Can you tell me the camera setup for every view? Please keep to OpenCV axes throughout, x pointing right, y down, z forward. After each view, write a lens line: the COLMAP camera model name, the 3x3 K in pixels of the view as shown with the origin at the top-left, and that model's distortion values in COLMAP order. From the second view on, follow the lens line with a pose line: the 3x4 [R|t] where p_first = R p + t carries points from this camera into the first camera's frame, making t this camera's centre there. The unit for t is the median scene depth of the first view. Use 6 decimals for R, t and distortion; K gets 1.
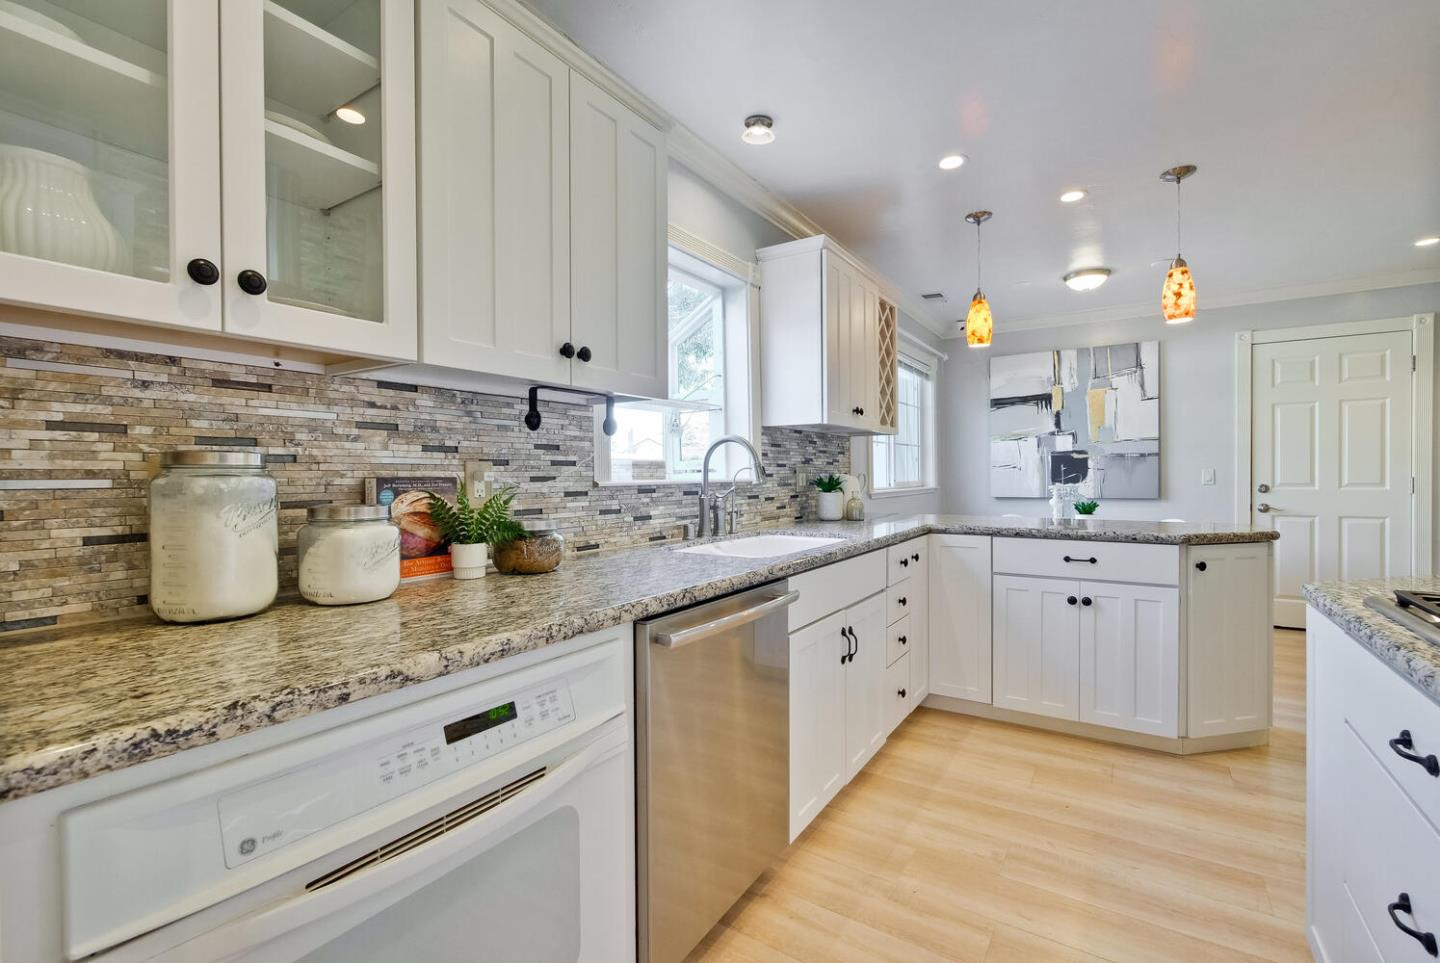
lens RADIAL K [[633.9, 0, 729.6], [0, 633.9, 483.1], [0, 0, 1]] dist [-0.007335, 0.001349]
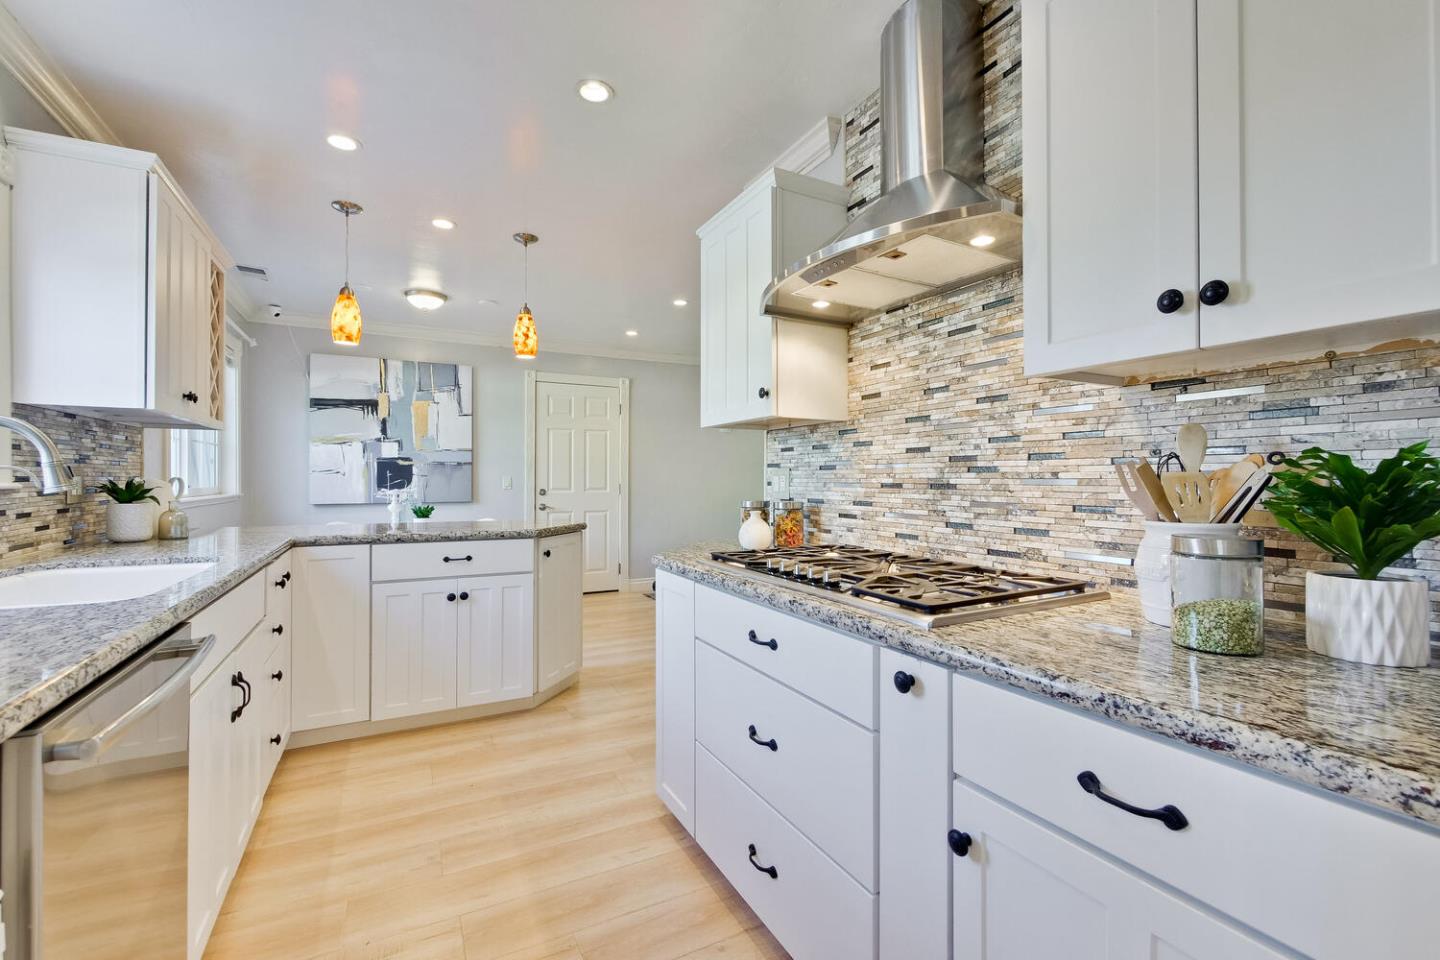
lens RADIAL K [[615.0, 0, 724.0], [0, 615.0, 475.7], [0, 0, 1]] dist [-0.007039, 0.001302]
pose [[0.487332, 0.012894, 0.873122, -0.130057], [0.005352, 0.999828, -0.017753, -0.000818], [-0.873200, 0.013324, 0.487179, 0.069073]]
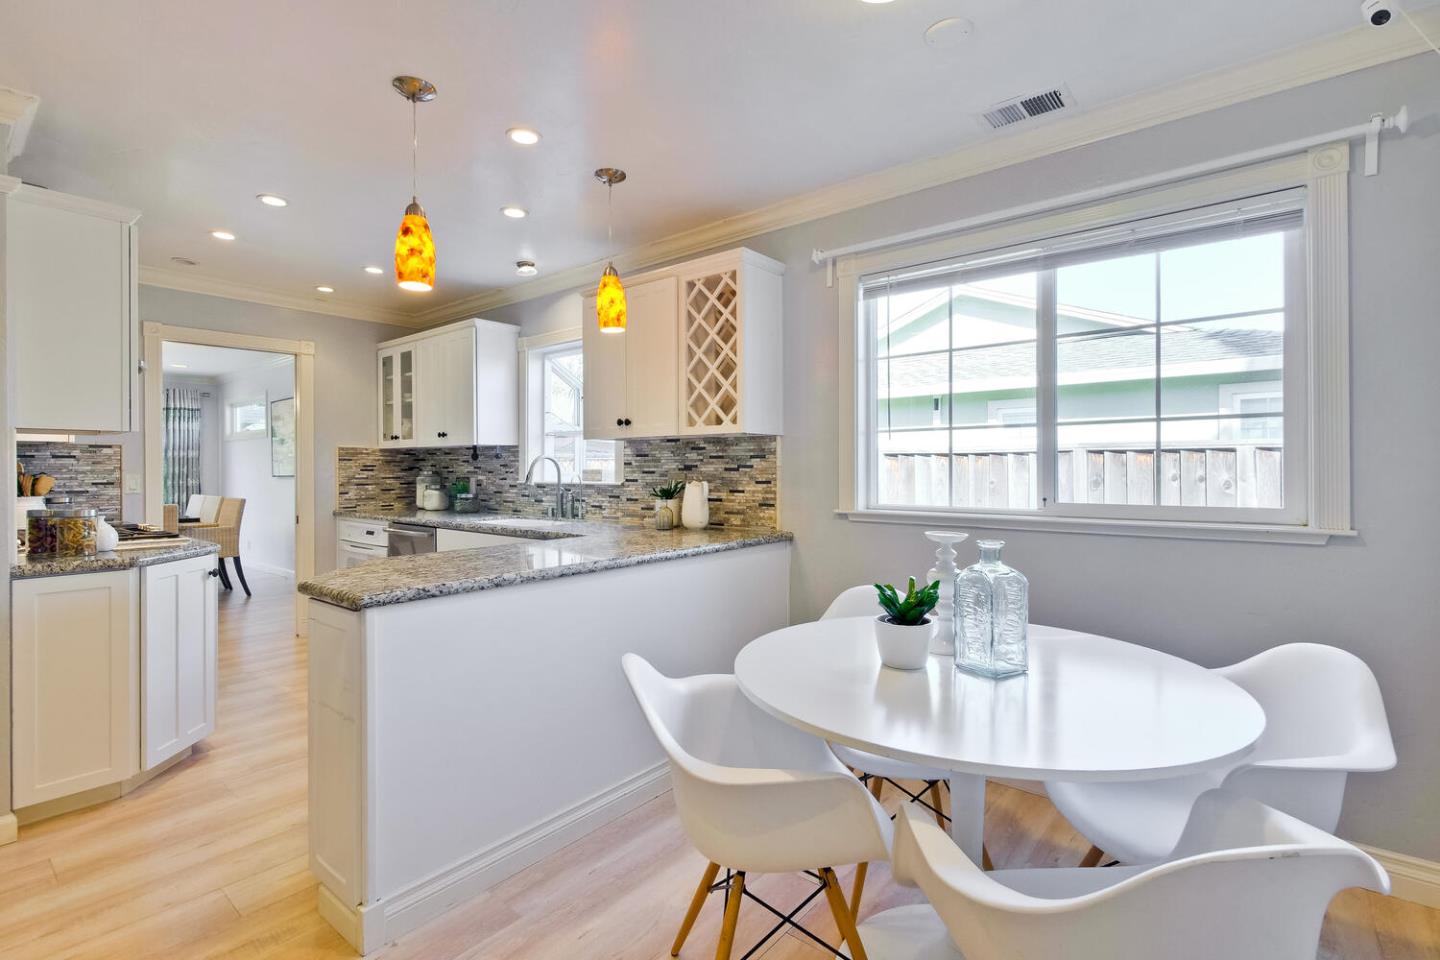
lens RADIAL K [[669.5, 0, 721.0], [0, 669.5, 470.0], [0, 0, 1]] dist [-0.000342, 0.001119]
pose [[-0.116413, 0.012323, -0.993124, 1.285787], [-0.010006, 0.999858, 0.013579, -0.050335], [0.993150, 0.011518, -0.116273, 1.284385]]
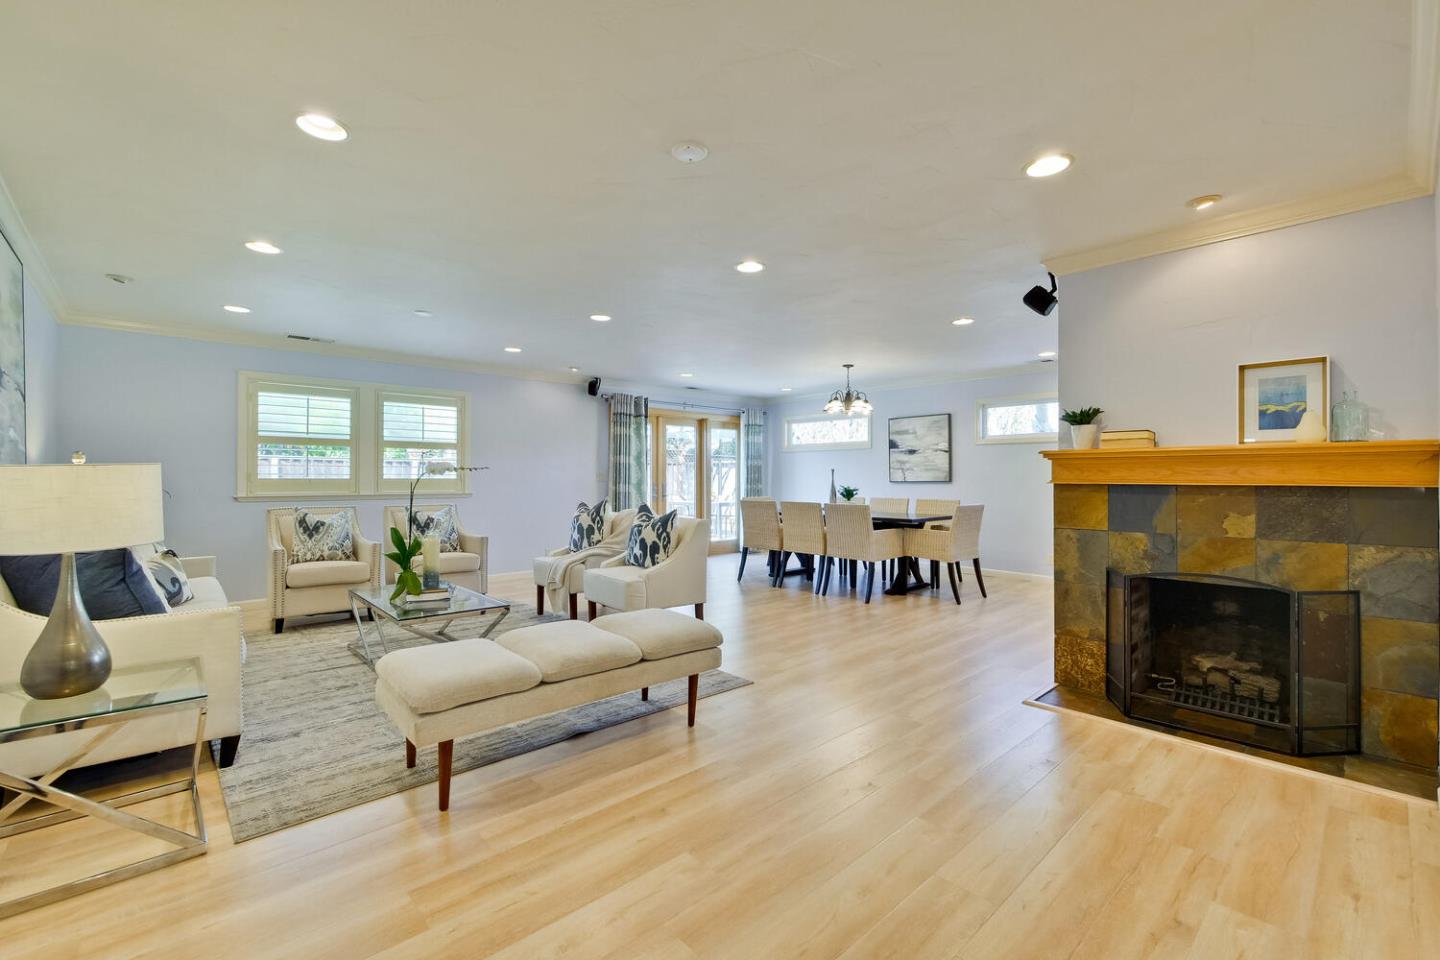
lens RADIAL K [[615.0, 0, 719.5], [0, 615.0, 475.4], [0, 0, 1]] dist [-0.007039, 0.001302]
pose [[-0.250086, 0.007987, -0.968191, 1.805198], [-0.010163, 0.999889, 0.010874, -0.024939], [0.968170, 0.012559, -0.249977, -0.680502]]
